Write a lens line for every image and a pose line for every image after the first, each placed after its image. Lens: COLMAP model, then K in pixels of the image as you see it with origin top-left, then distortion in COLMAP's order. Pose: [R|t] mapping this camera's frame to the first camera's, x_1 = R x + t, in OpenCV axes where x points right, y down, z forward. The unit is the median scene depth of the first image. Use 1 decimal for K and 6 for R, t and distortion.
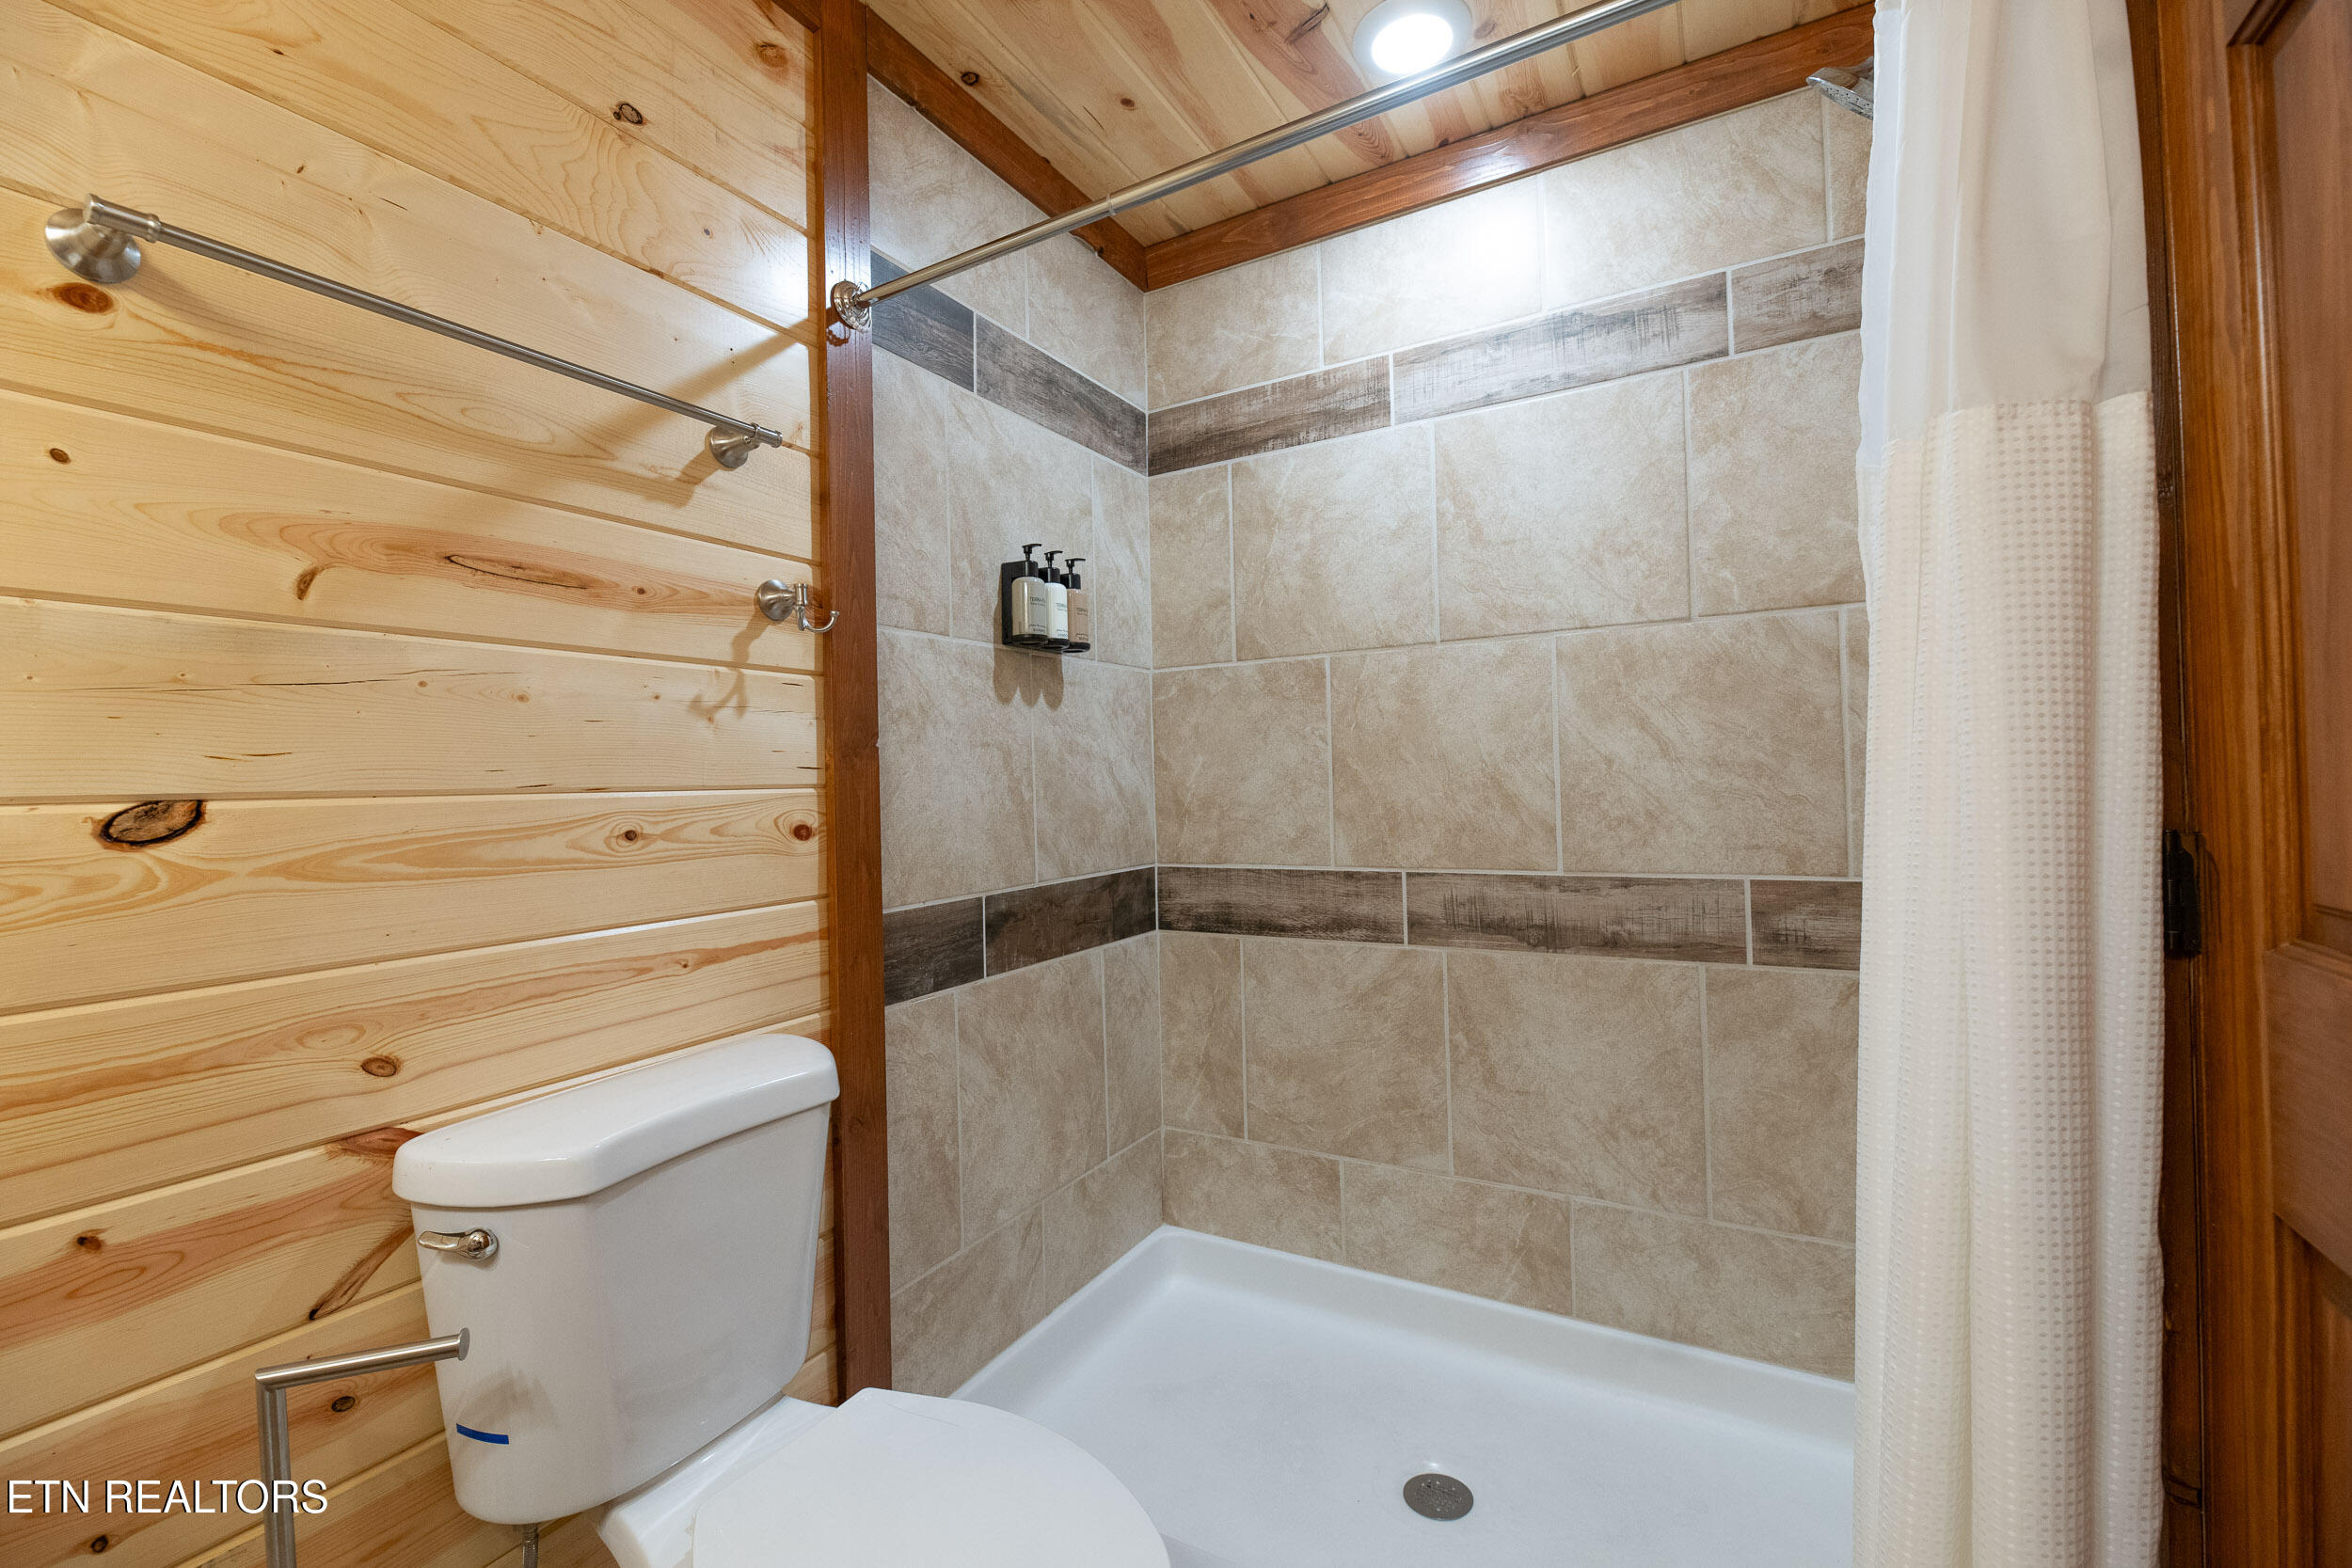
lens RADIAL K [[1011.7, 0, 1167.7], [0, 1011.7, 784.6], [0, 0, 1]] dist [-0.001291, -0.000298]
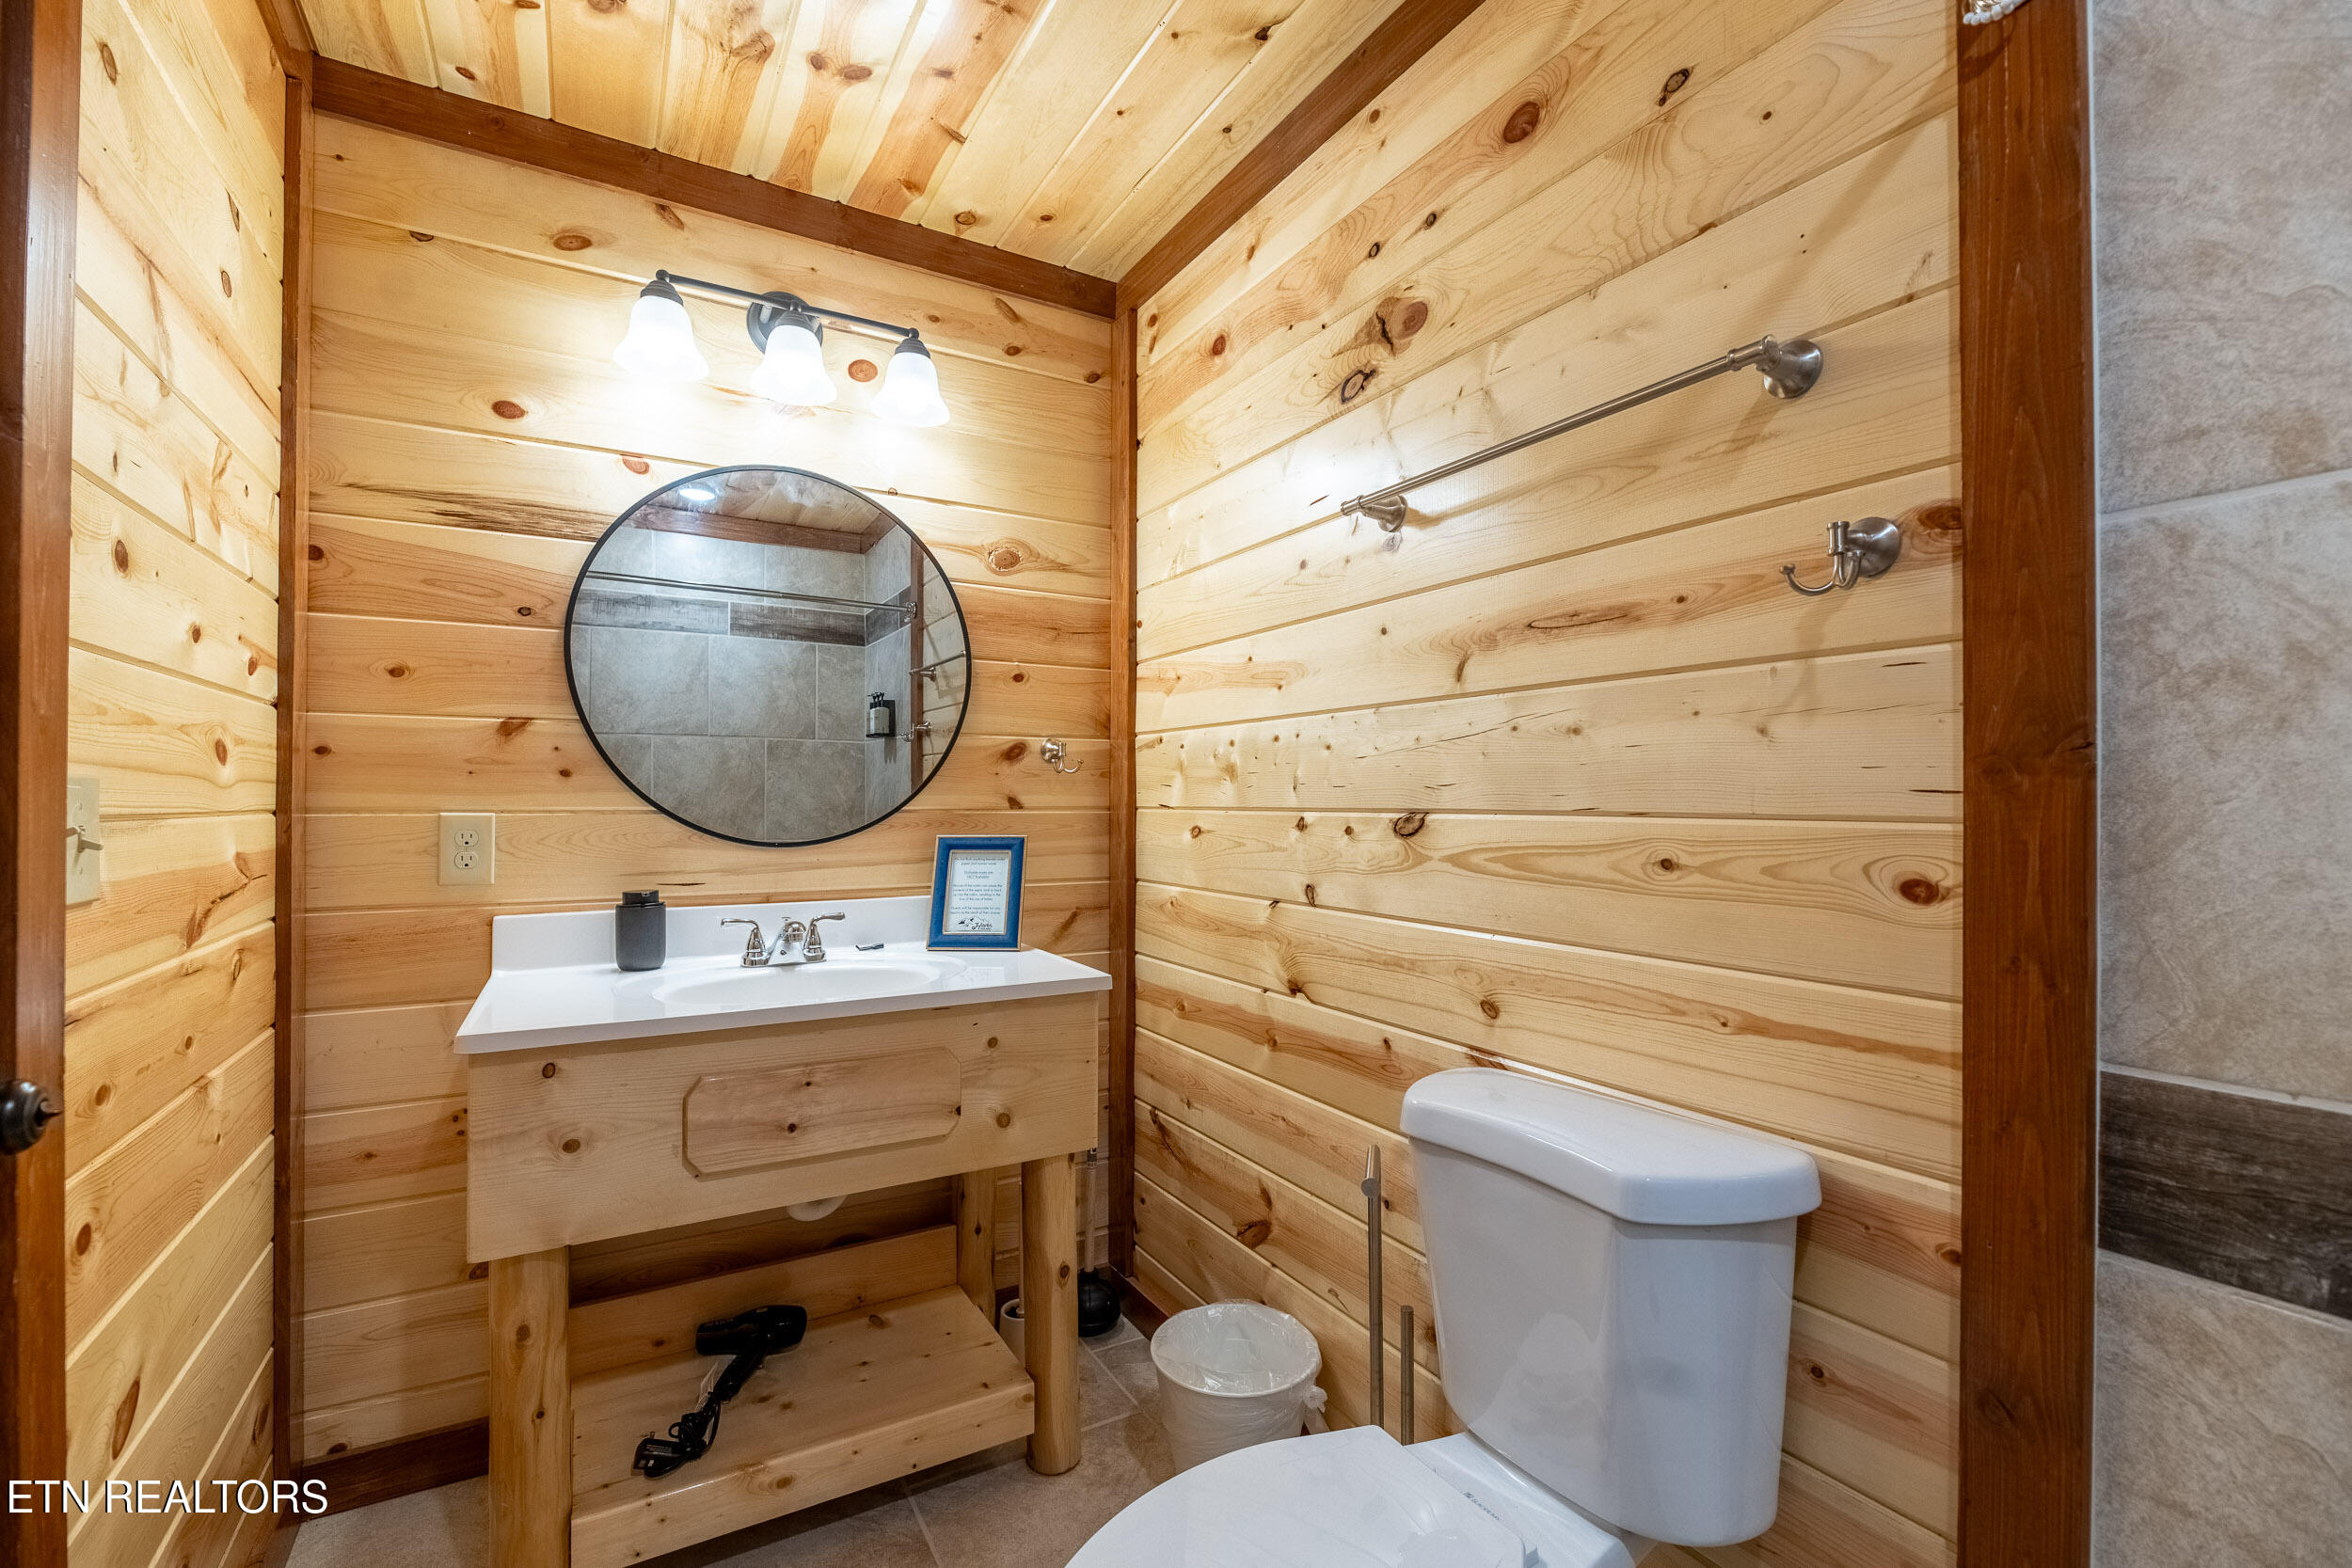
lens RADIAL K [[1011.7, 0, 1167.7], [0, 1011.7, 784.6], [0, 0, 1]] dist [-0.001291, -0.000298]
pose [[-0.504573, 0.018727, -0.863166, 0.480455], [0.016079, 0.999795, 0.012293, -0.039979], [0.863219, -0.007676, -0.504771, 1.001349]]
